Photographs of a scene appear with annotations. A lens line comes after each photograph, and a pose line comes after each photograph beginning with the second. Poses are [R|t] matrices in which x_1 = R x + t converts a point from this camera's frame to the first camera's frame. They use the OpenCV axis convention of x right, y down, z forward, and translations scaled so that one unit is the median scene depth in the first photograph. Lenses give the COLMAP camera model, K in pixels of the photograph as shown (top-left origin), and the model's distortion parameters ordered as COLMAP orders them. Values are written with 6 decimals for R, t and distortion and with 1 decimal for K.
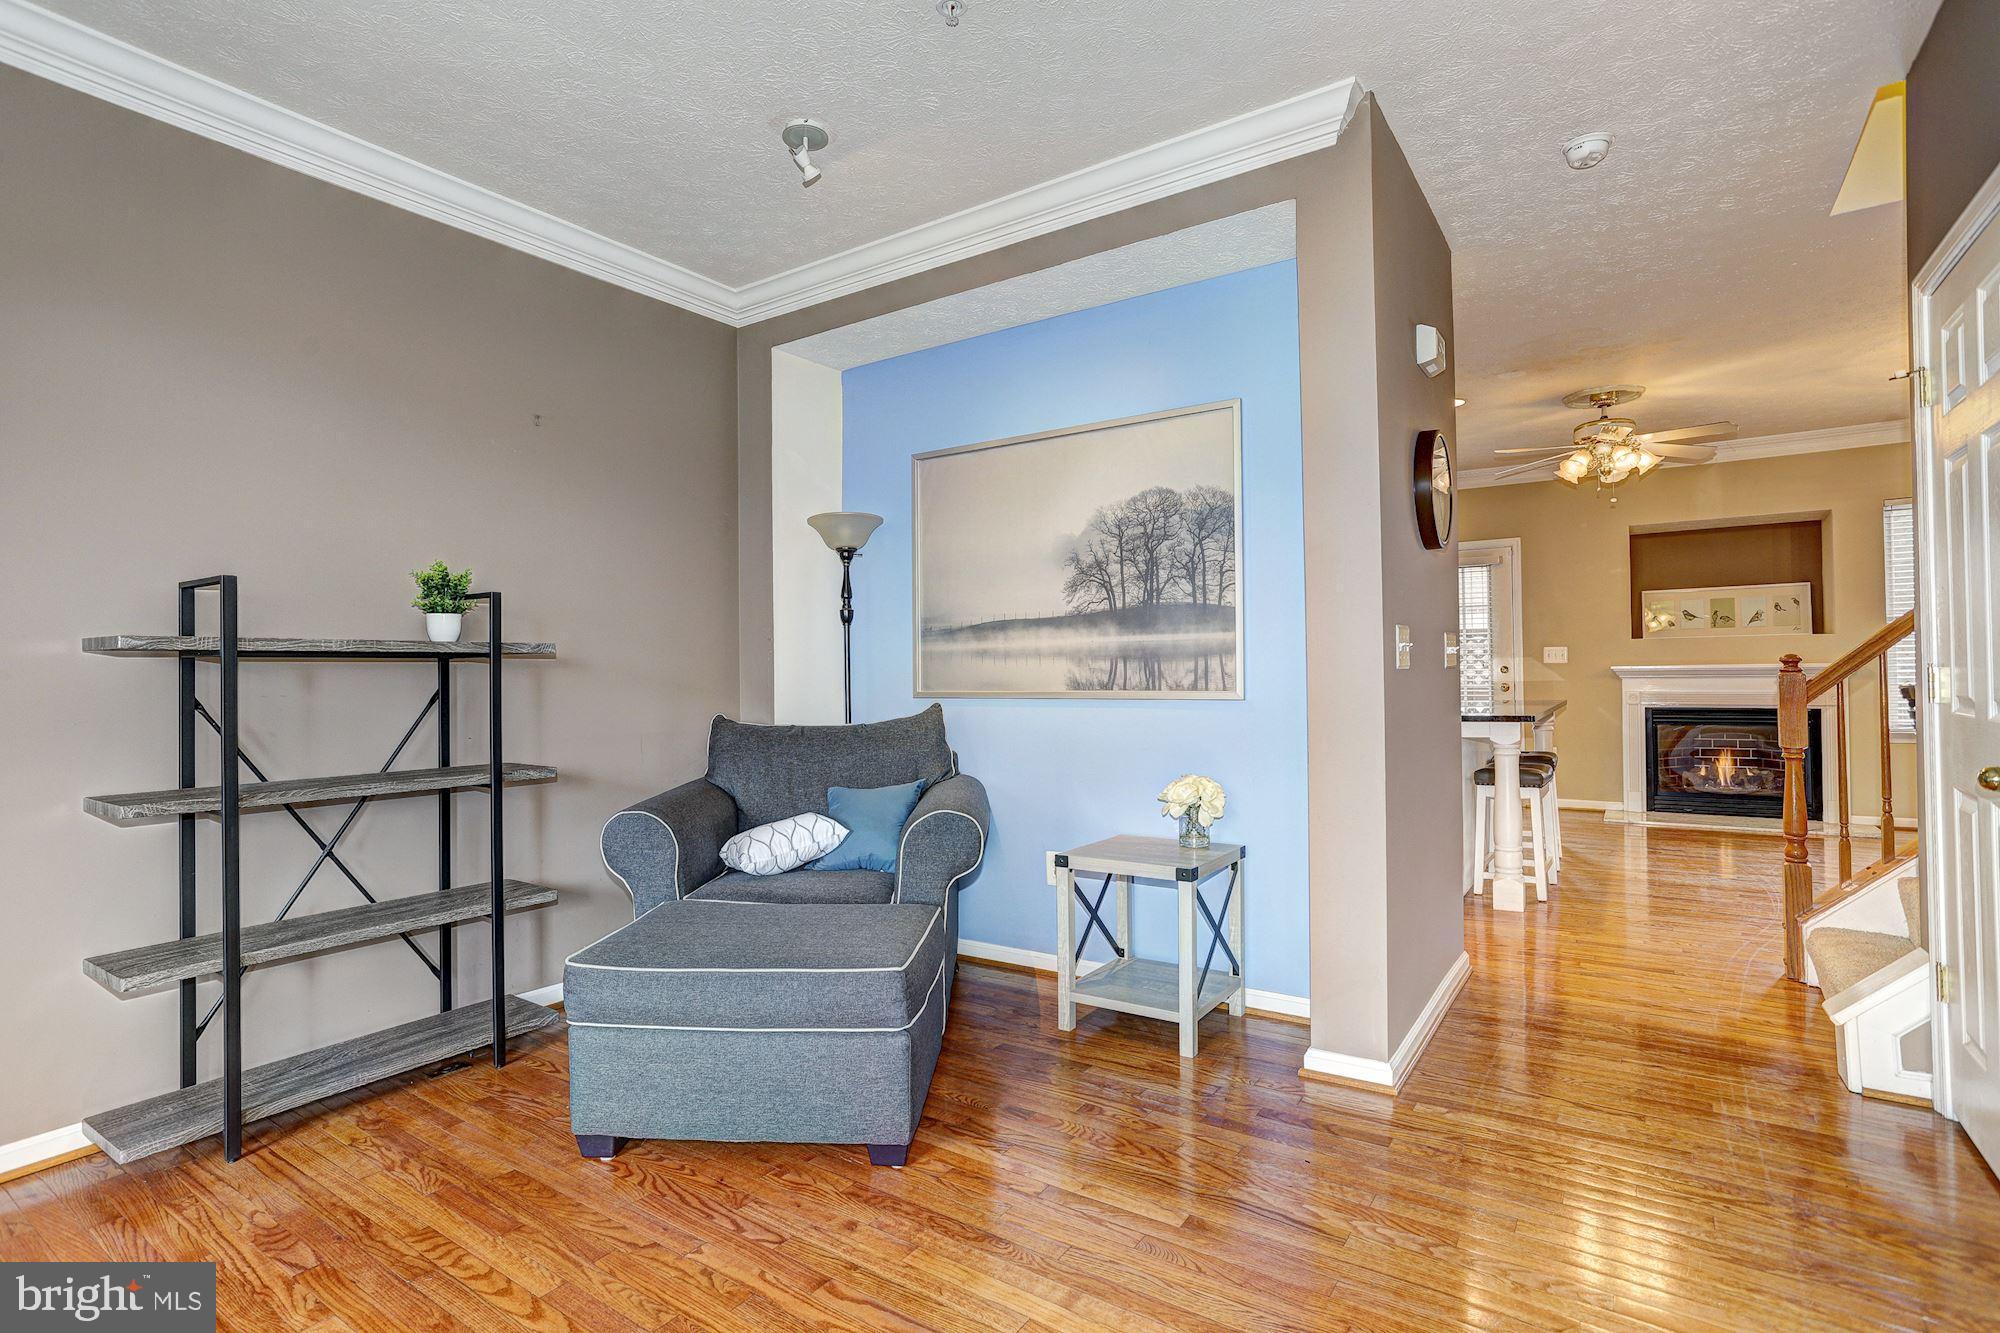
lens RADIAL K [[992.9, 0, 954.3], [0, 992.9, 657.0], [0, 0, 1]] dist [-0.014072, 0.000264]
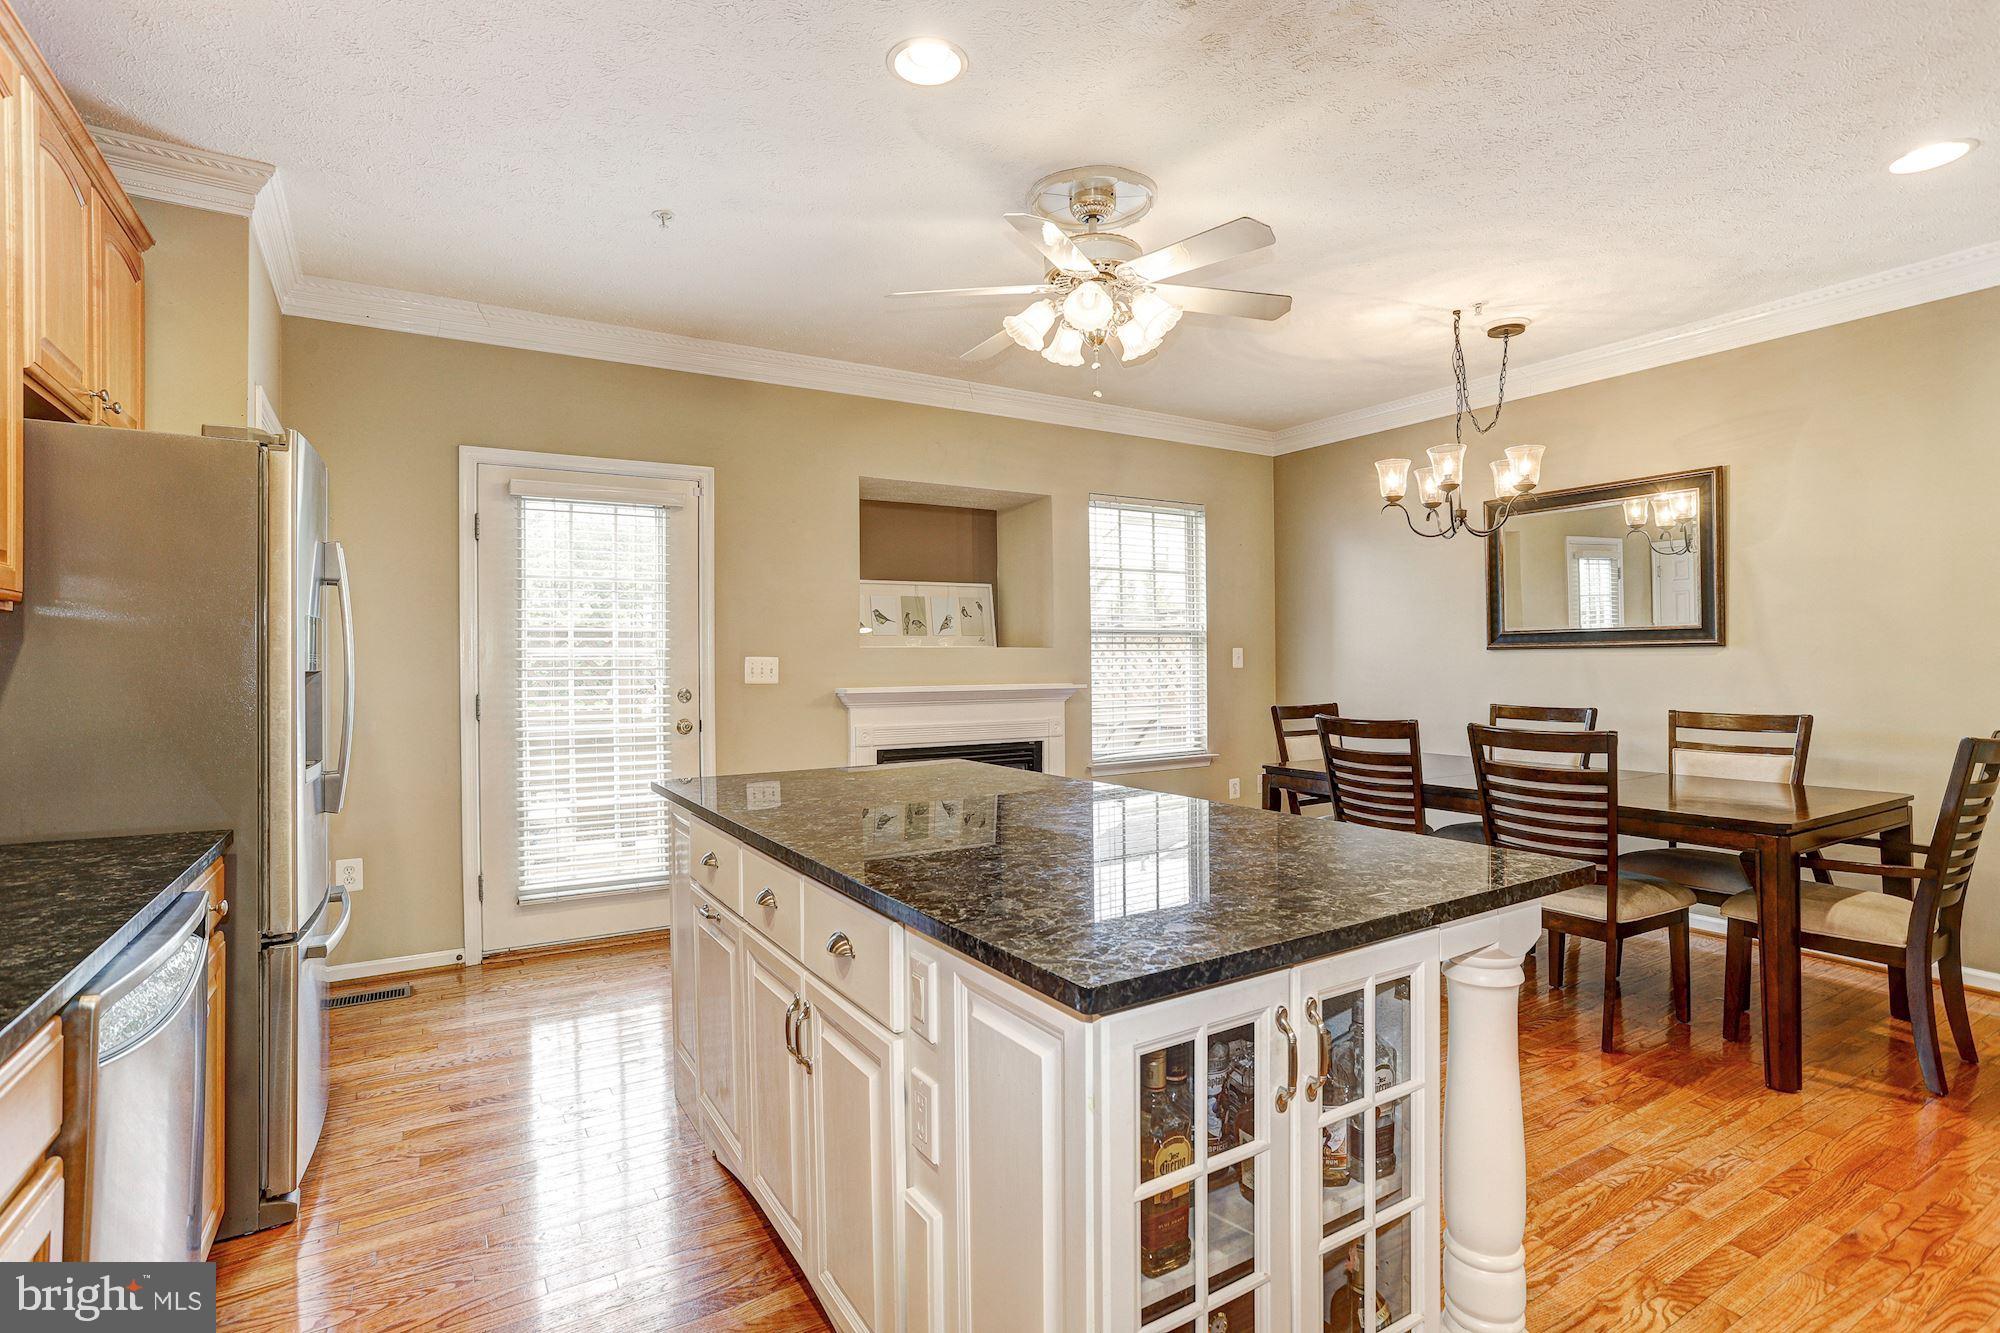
lens RADIAL K [[973.0, 0, 990.4], [0, 973.0, 664.3], [0, 0, 1]] dist [-0.059618, 0.037238]
pose [[0.405552, 0.006747, 0.914047, 0.127871], [-0.011573, 0.999931, -0.002246, -0.006888], [-0.913999, -0.009668, 0.405602, 0.655828]]
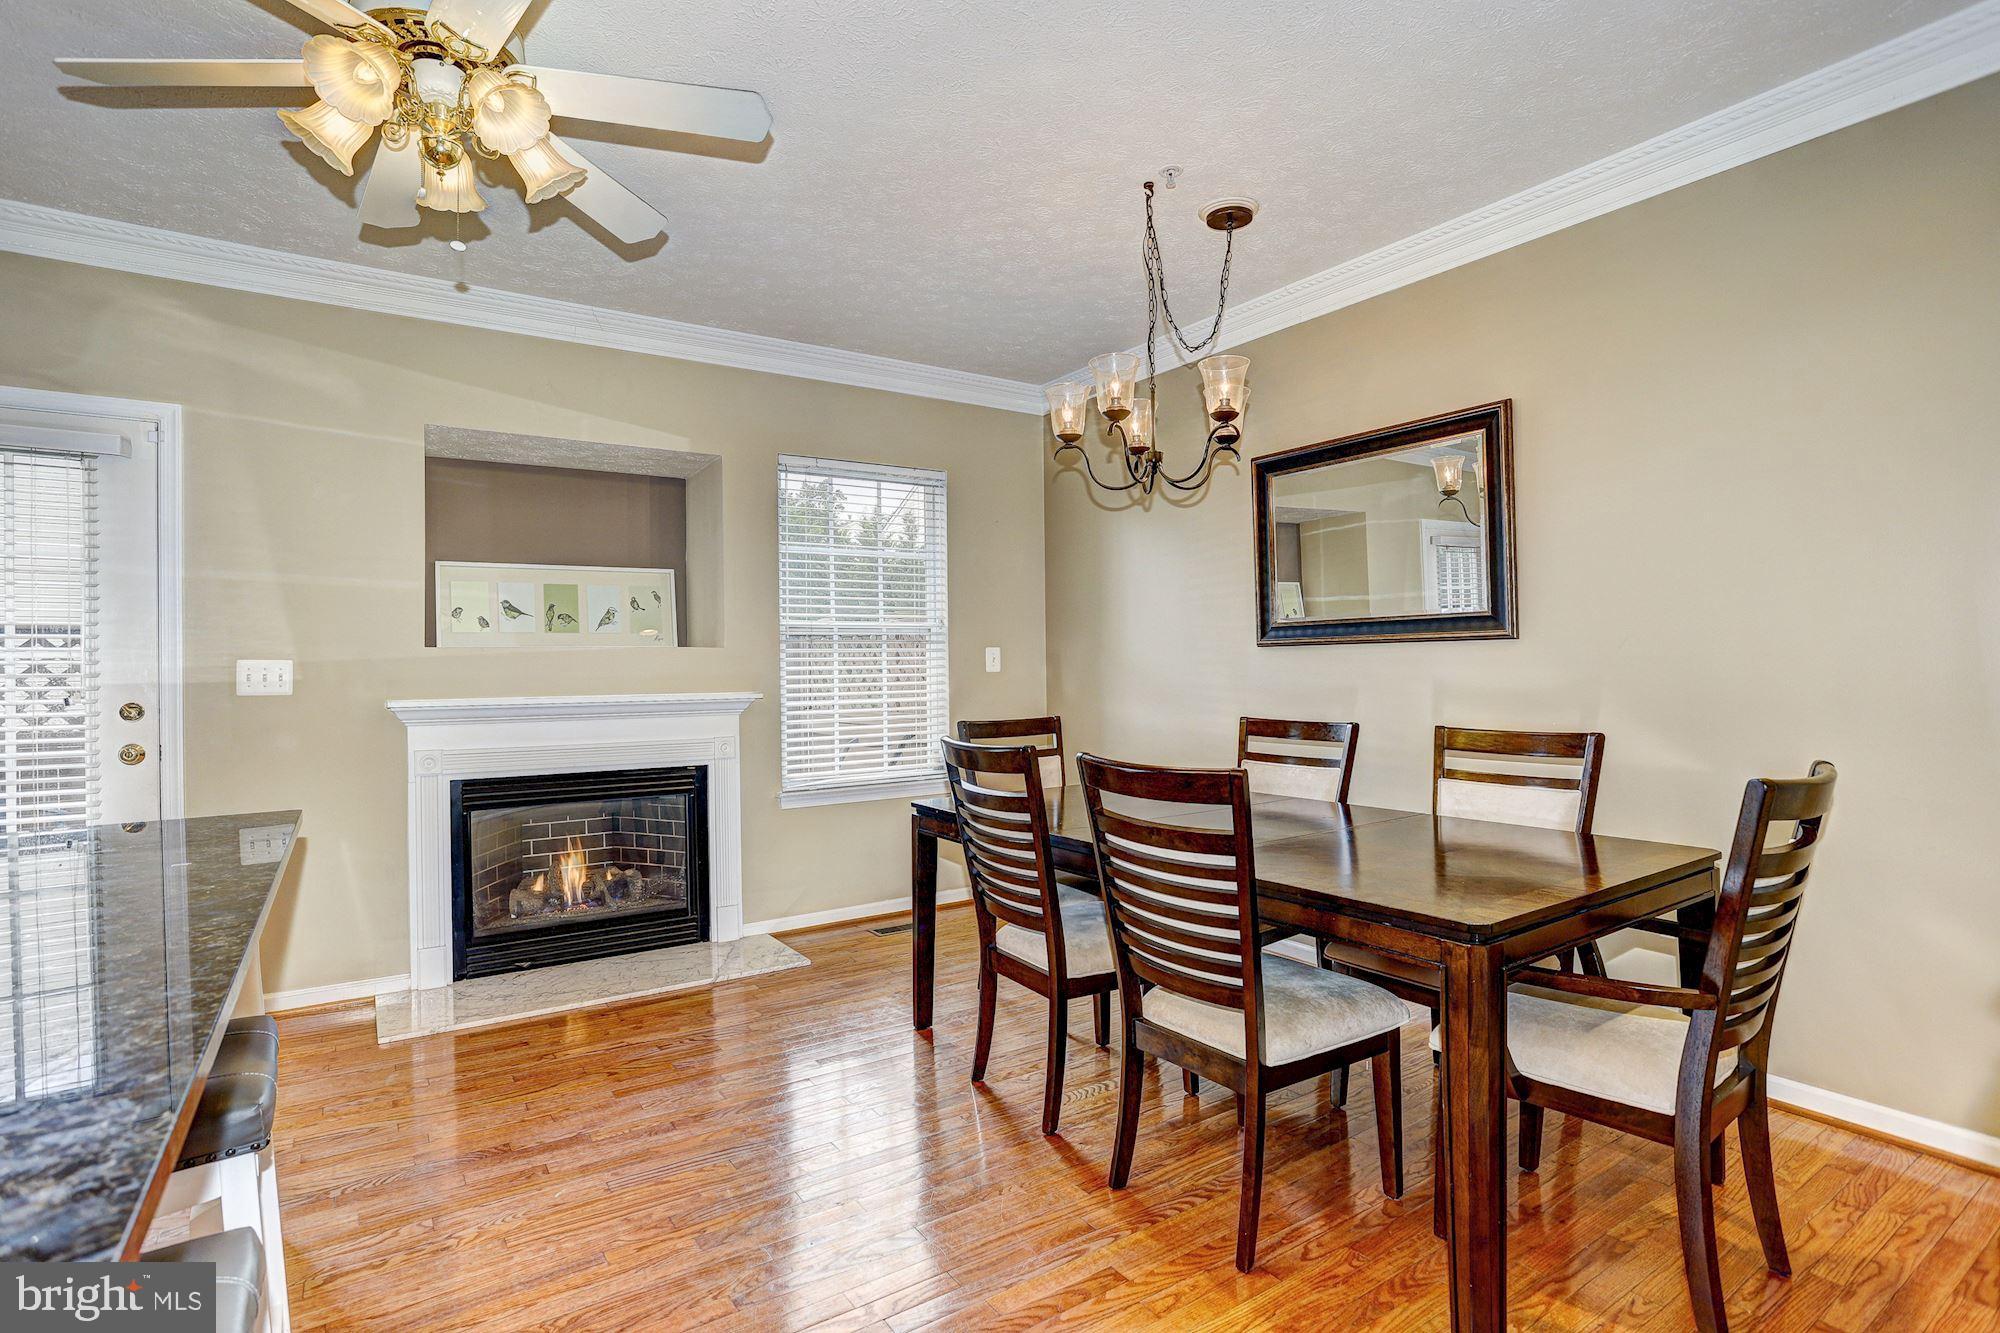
lens RADIAL K [[977.8, 0, 989.9], [0, 977.8, 663.2], [0, 0, 1]] dist [-0.061424, 0.036713]
pose [[0.369077, 0.012493, 0.929315, 0.335042], [-0.006663, 0.999920, -0.010796, -0.006888], [-0.929375, -0.002207, 0.369131, 0.548468]]
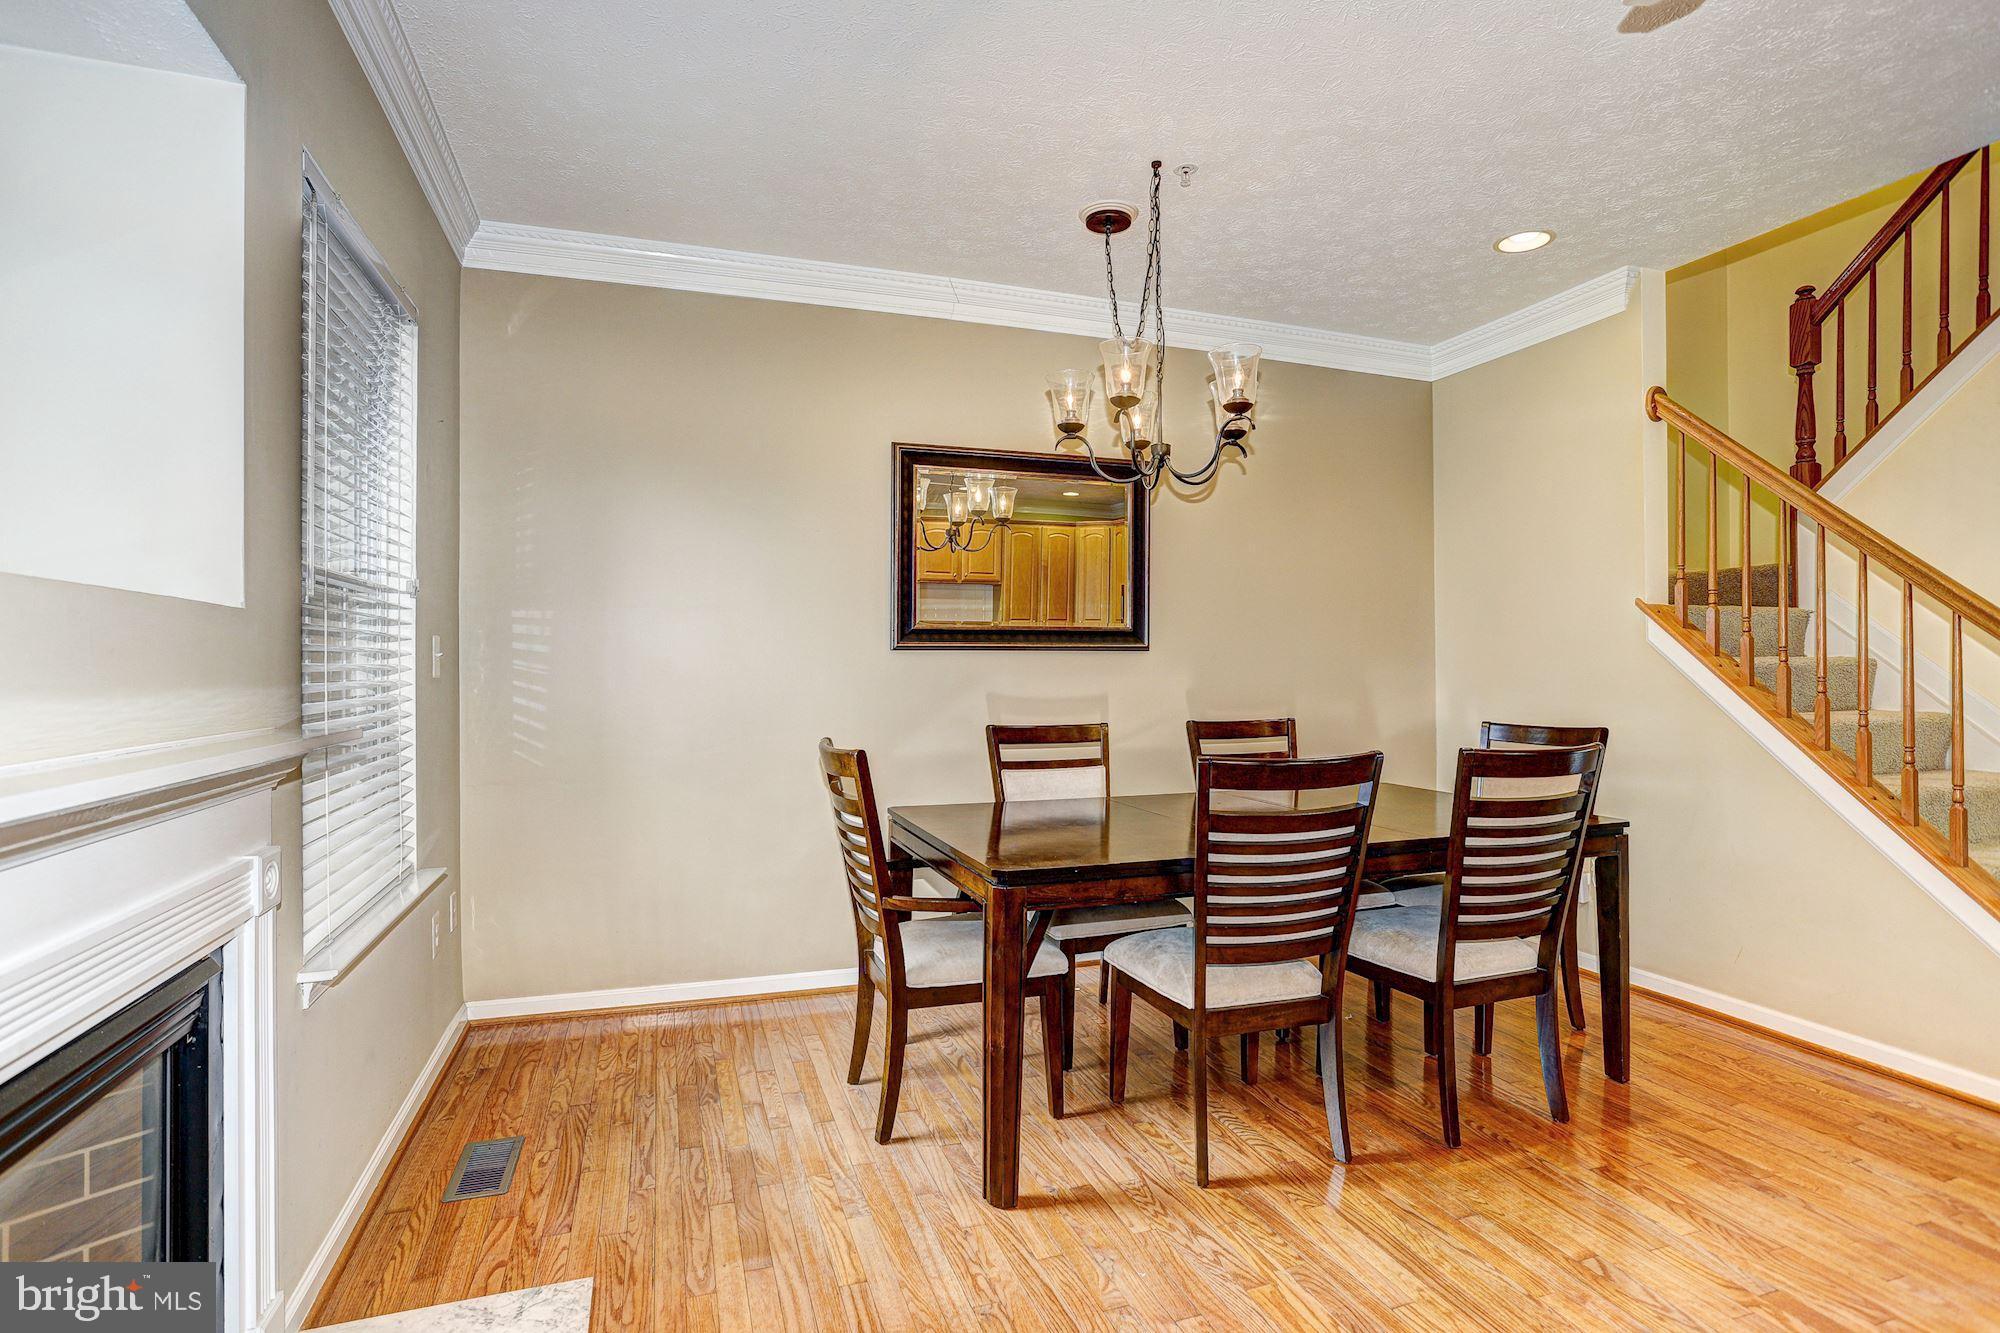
lens RADIAL K [[977.8, 0, 989.9], [0, 977.8, 663.2], [0, 0, 1]] dist [-0.061424, 0.036713]
pose [[-0.802747, 0.017063, 0.596075, 0.559041], [0.003113, 0.999697, -0.024426, -0.003979], [-0.596311, -0.017752, -0.802557, 0.980757]]
